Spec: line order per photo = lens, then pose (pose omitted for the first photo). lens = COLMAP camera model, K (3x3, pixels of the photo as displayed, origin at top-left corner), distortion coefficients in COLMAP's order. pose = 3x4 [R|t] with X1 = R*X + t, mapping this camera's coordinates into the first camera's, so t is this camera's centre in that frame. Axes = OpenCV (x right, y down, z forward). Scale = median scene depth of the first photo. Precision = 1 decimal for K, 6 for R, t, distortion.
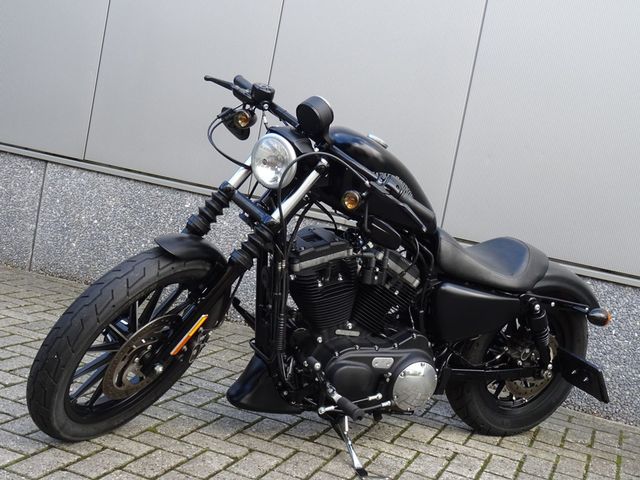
lens RADIAL K [[876.8, 0, 320.0], [0, 876.8, 240.0], [0, 0, 1]] dist [-0.022380, -0.008231]
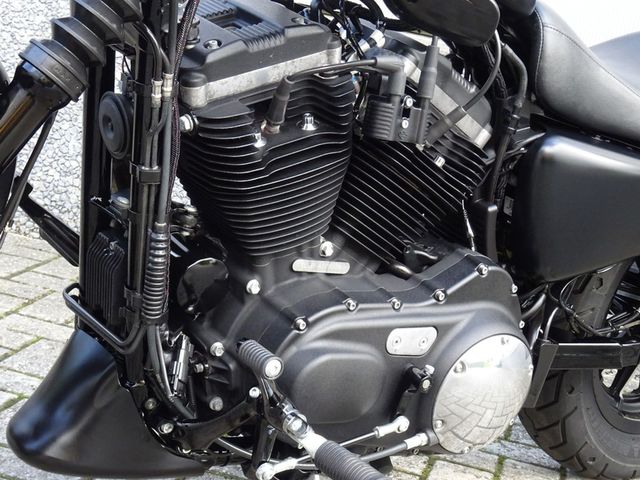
lens RADIAL K [[1416.7, 0, 320.0], [0, 1416.7, 240.0], [0, 0, 1]] dist [0.010507, -0.120586]
pose [[0.989014, -0.014818, 0.147074, -0.062069], [-0.002652, 0.993024, 0.117882, 0.020425], [-0.147795, -0.116977, 0.982076, 0.389200]]
